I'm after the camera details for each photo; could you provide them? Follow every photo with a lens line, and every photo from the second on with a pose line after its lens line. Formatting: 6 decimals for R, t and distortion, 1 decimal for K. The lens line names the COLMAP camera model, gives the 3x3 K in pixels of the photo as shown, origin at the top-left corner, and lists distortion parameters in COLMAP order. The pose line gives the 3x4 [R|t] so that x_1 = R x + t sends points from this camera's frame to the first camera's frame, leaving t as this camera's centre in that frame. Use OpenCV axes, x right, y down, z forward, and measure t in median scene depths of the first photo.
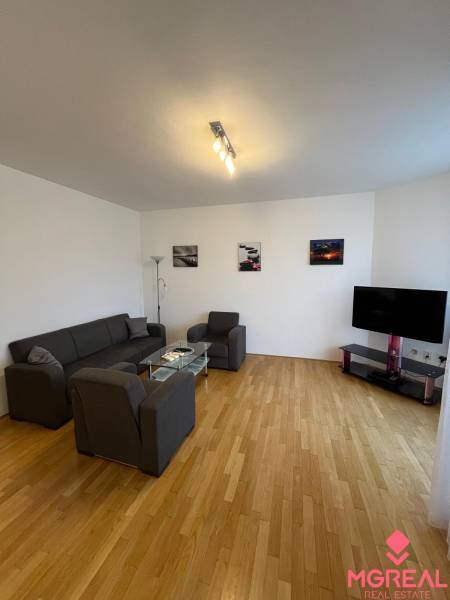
lens RADIAL K [[240.0, 0, 223.6], [0, 240.0, 297.8], [0, 0, 1]] dist [-0.000834, -0.000034]
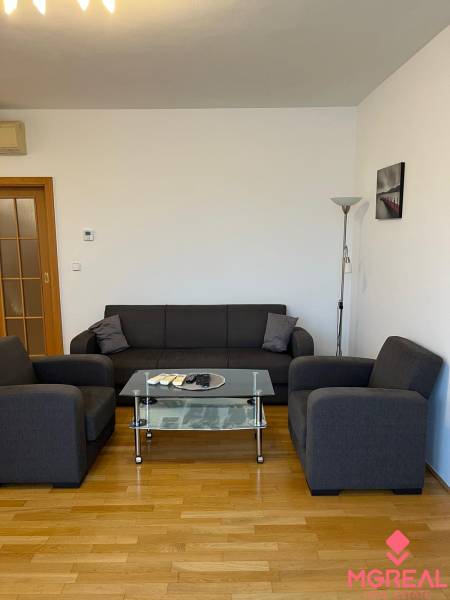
lens RADIAL K [[458.1, 0, 224.4], [0, 458.1, 300.5], [0, 0, 1]] dist [0.016439, 0.000589]
pose [[0.307401, 0.152474, -0.939285, 0.593454], [-0.115465, 0.985762, 0.122230, -0.062825], [0.944549, 0.070881, 0.320629, 0.563895]]
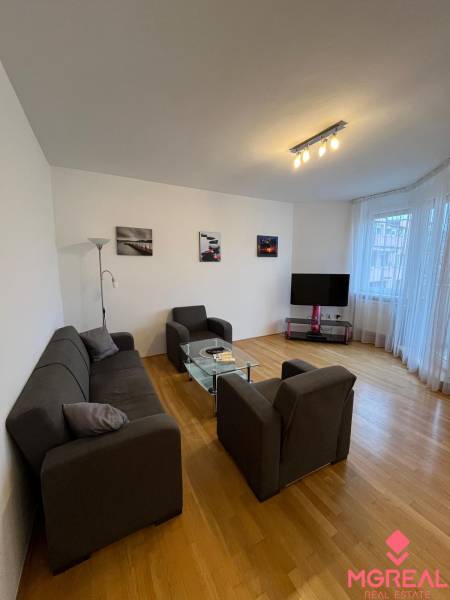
lens RADIAL K [[240.0, 0, 223.6], [0, 240.0, 297.8], [0, 0, 1]] dist [-0.000834, -0.000034]
pose [[0.711307, -0.090311, 0.697055, -0.587541], [0.076351, 0.995771, 0.051101, -0.010434], [-0.698722, 0.016872, 0.715194, 0.280798]]
